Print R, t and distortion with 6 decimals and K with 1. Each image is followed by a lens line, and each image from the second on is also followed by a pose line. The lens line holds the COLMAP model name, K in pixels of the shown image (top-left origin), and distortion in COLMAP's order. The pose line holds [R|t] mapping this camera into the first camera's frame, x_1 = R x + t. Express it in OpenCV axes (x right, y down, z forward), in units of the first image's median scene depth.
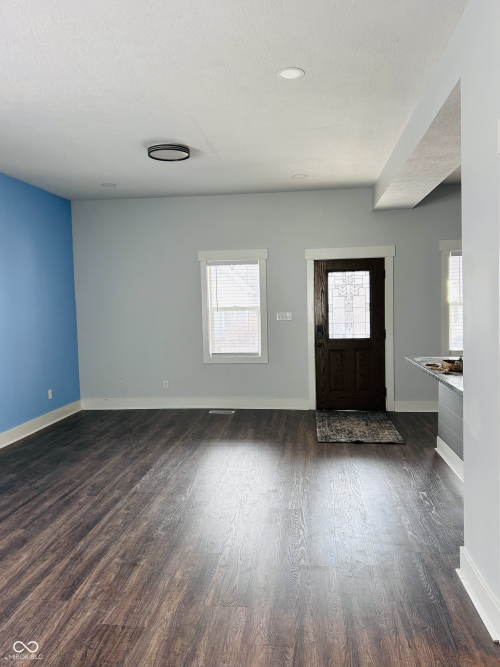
lens RADIAL K [[526.0, 0, 250.0], [0, 526.0, 333.5], [0, 0, 1]] dist [0.084756, 0.000117]
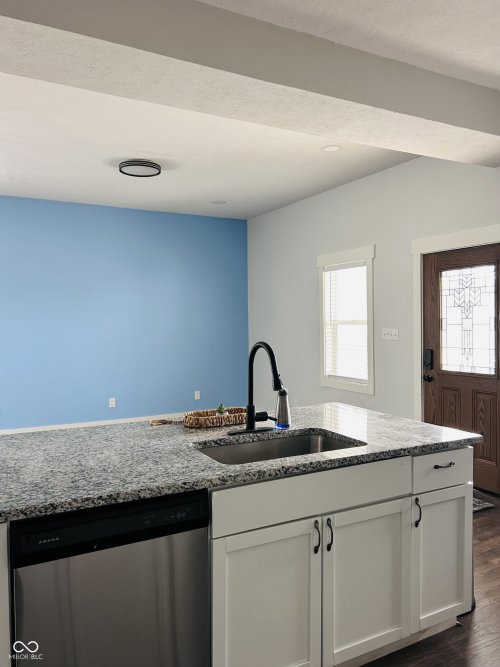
lens RADIAL K [[522.2, 0, 250.0], [0, 522.2, 333.5], [0, 0, 1]] dist [-0.000936, -0.001158]
pose [[0.575751, 0.036297, -0.816819, 0.549452], [-0.068266, 0.997660, -0.003785, -0.017322], [0.814770, 0.057940, 0.576881, 0.421353]]
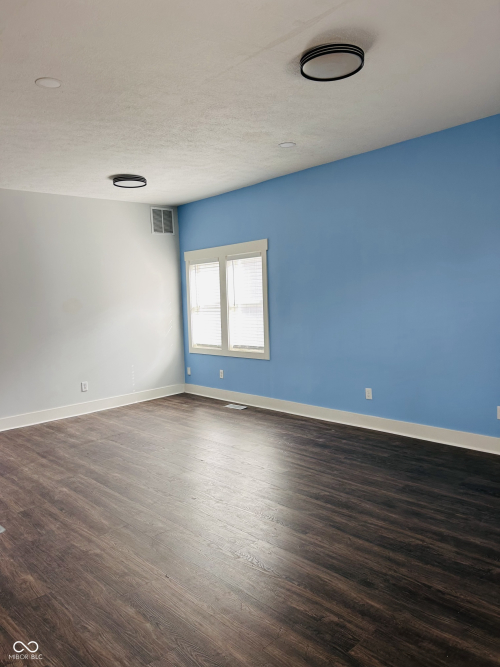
lens RADIAL K [[505.2, 0, 250.0], [0, 505.2, 333.5], [0, 0, 1]] dist [-0.003934, -0.001570]
pose [[-0.645962, 0.095705, -0.757346, 0.419085], [0.005674, 0.992684, 0.120604, -0.082875], [0.763348, 0.073609, -0.641780, 1.344796]]
